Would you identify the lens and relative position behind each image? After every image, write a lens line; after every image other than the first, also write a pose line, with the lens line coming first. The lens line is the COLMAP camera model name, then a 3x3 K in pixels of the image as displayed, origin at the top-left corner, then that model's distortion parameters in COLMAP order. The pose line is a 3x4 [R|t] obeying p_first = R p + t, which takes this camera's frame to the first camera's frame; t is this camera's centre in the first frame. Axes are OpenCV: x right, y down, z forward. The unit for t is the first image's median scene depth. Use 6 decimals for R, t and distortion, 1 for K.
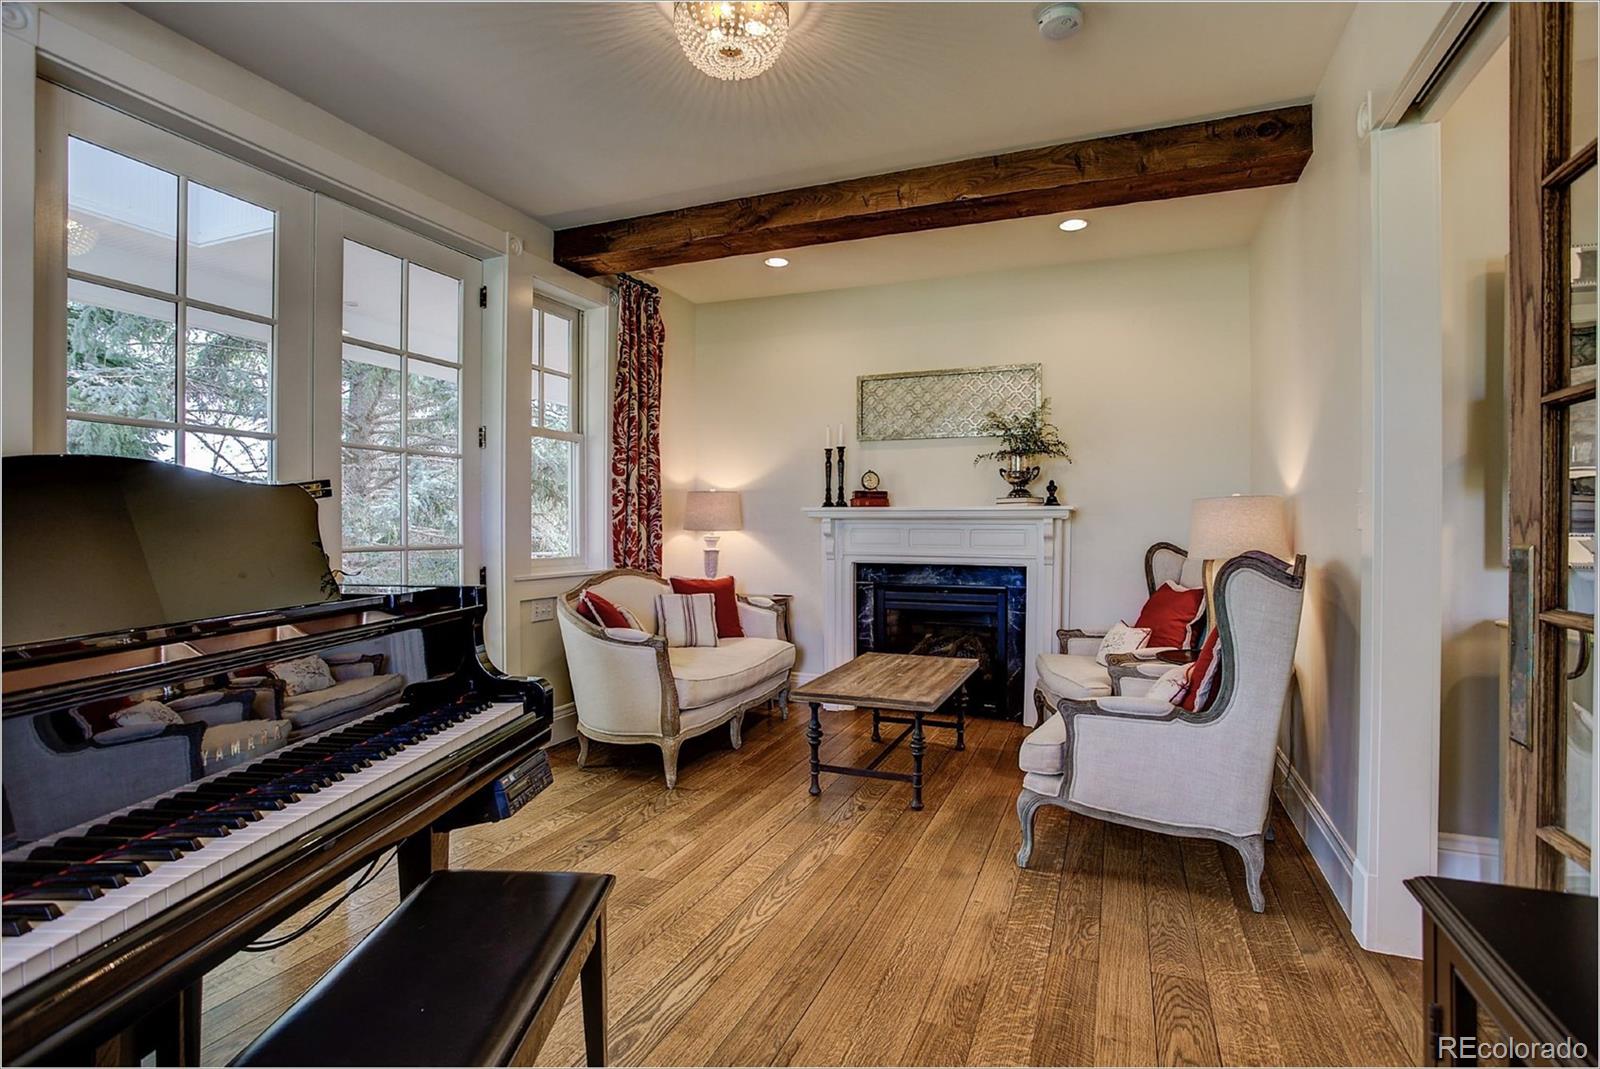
lens RADIAL K [[794.5, 0, 798.7], [0, 794.5, 529.1], [0, 0, 1]] dist [-0.036988, 0.008623]
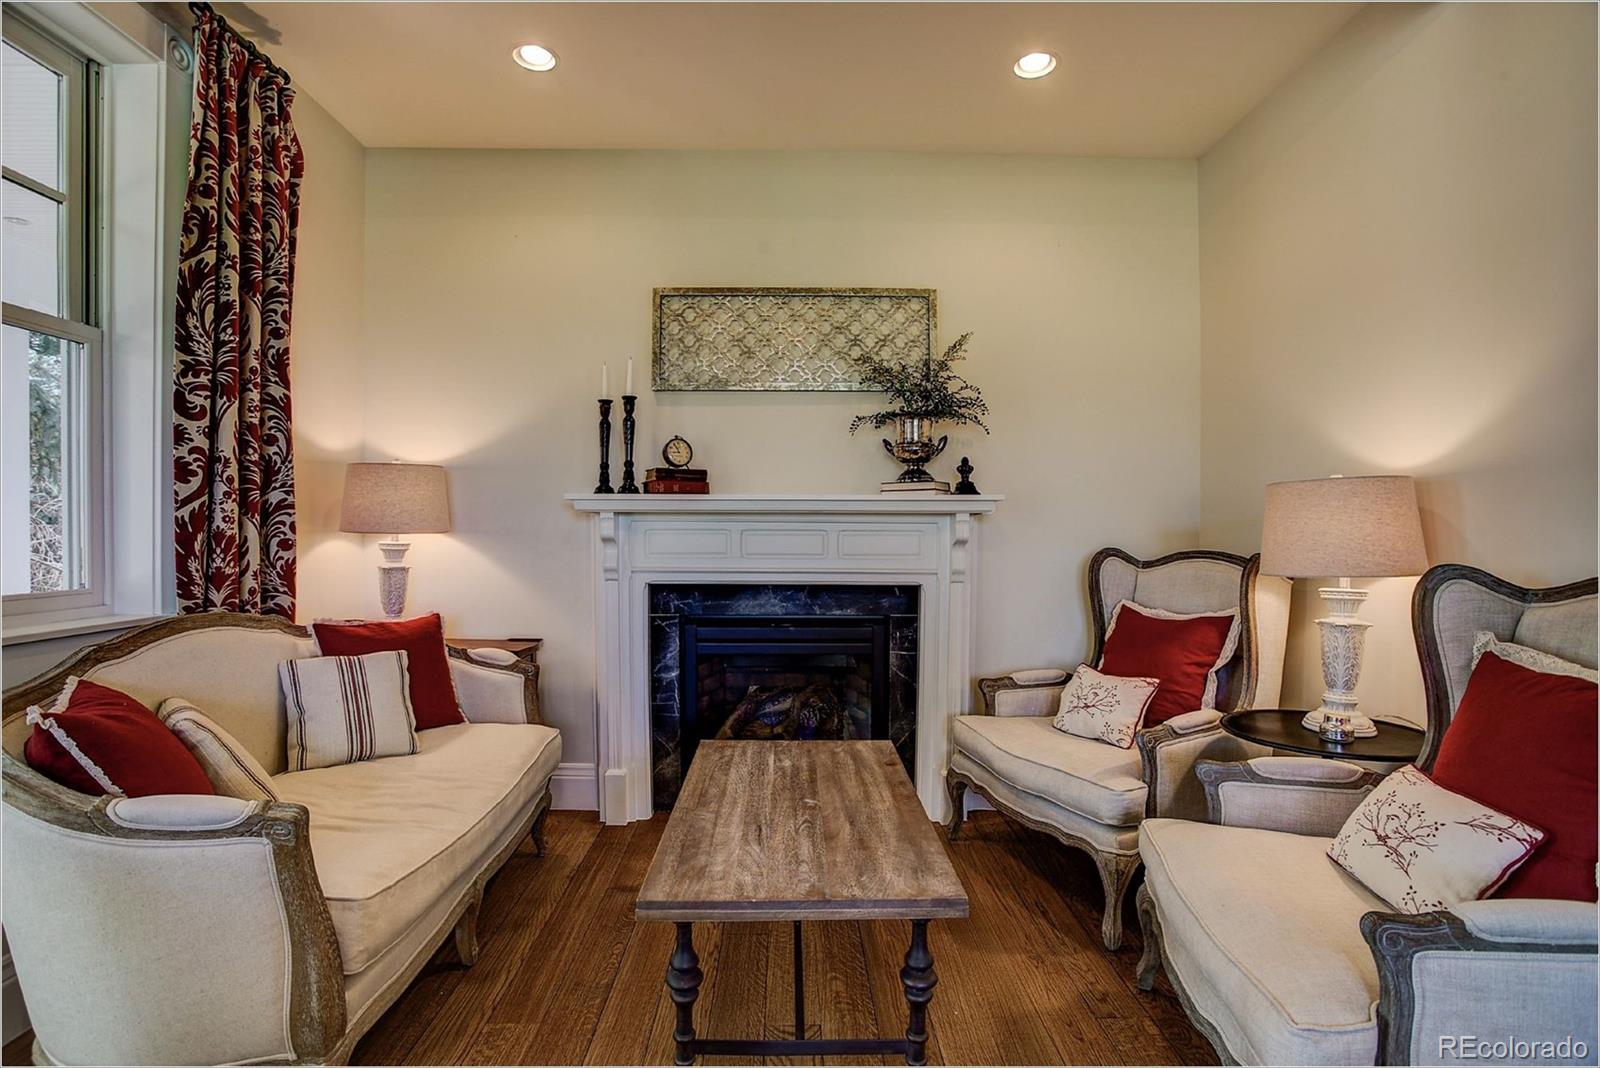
lens RADIAL K [[794.5, 0, 803.5], [0, 794.5, 532.3], [0, 0, 1]] dist [-0.036988, 0.008623]
pose [[0.921408, -0.001961, 0.388592, -0.065837], [0.002412, 0.999997, -0.000674, 0.002448], [-0.388590, 0.001558, 0.921410, 0.405690]]
